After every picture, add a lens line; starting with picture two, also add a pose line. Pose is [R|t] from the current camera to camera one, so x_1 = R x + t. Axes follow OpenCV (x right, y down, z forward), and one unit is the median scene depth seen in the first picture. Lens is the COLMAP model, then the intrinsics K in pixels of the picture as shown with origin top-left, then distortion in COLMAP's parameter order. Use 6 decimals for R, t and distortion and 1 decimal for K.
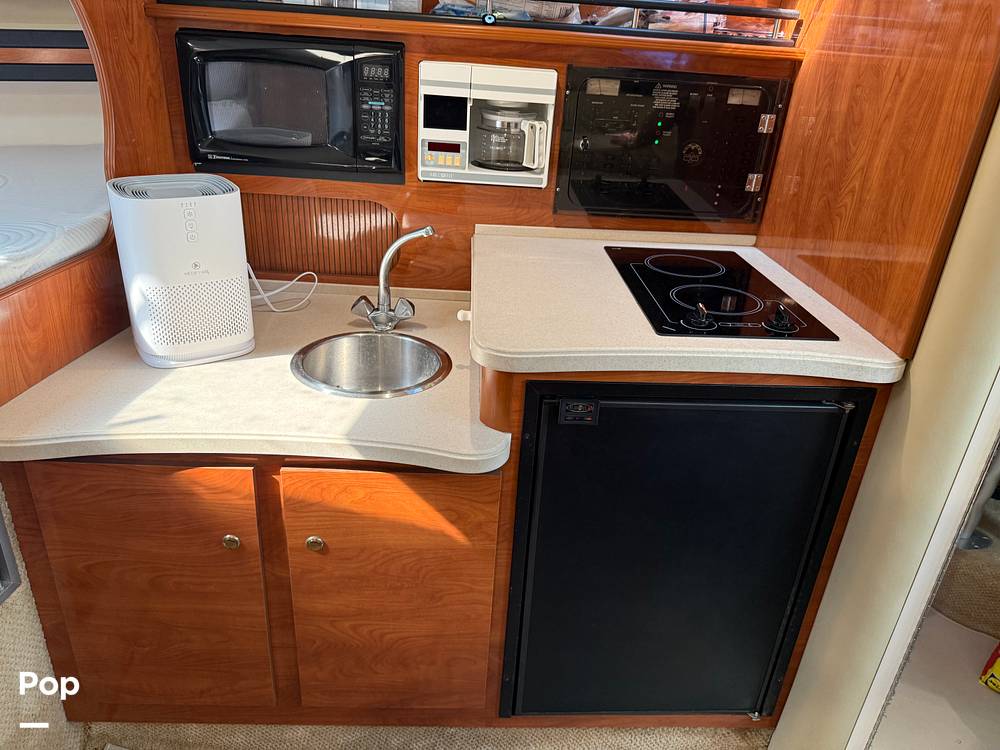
lens RADIAL K [[699.1, 0, 500.7], [0, 699.1, 381.6], [0, 0, 1]] dist [0.035515, -0.063692]
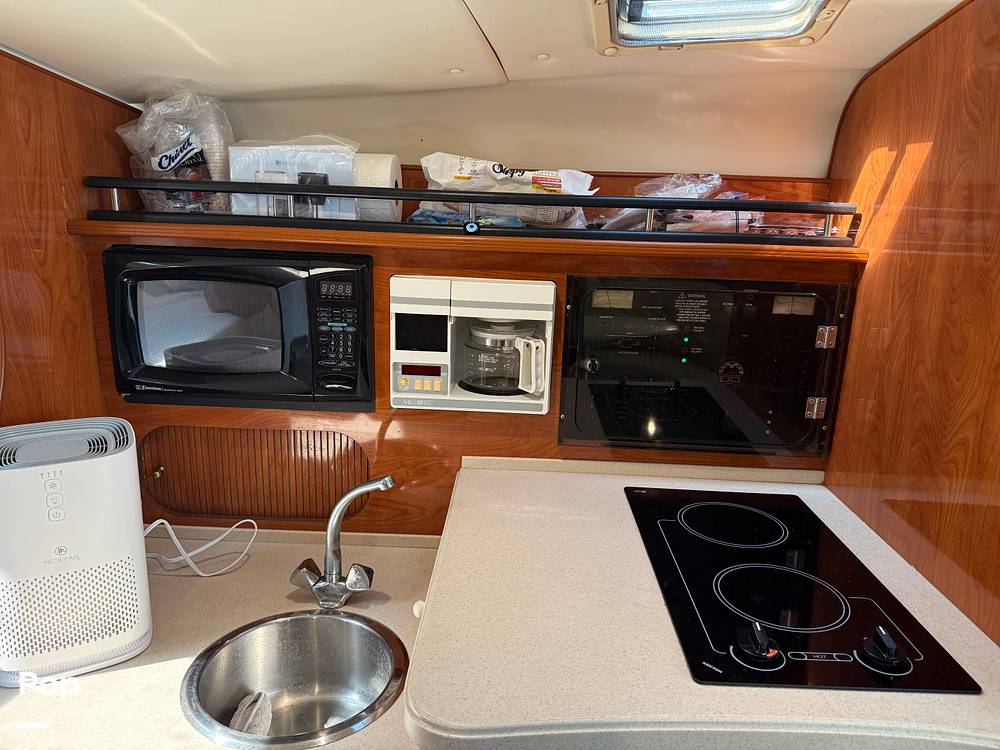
lens RADIAL K [[691.9, 0, 497.1], [0, 691.9, 378.3], [0, 0, 1]] dist [0.055819, -0.074403]
pose [[0.996449, -0.009145, -0.083705, 0.077935], [-0.009129, 0.976491, -0.215363, -0.153301], [0.083706, 0.215363, 0.972940, 0.222075]]
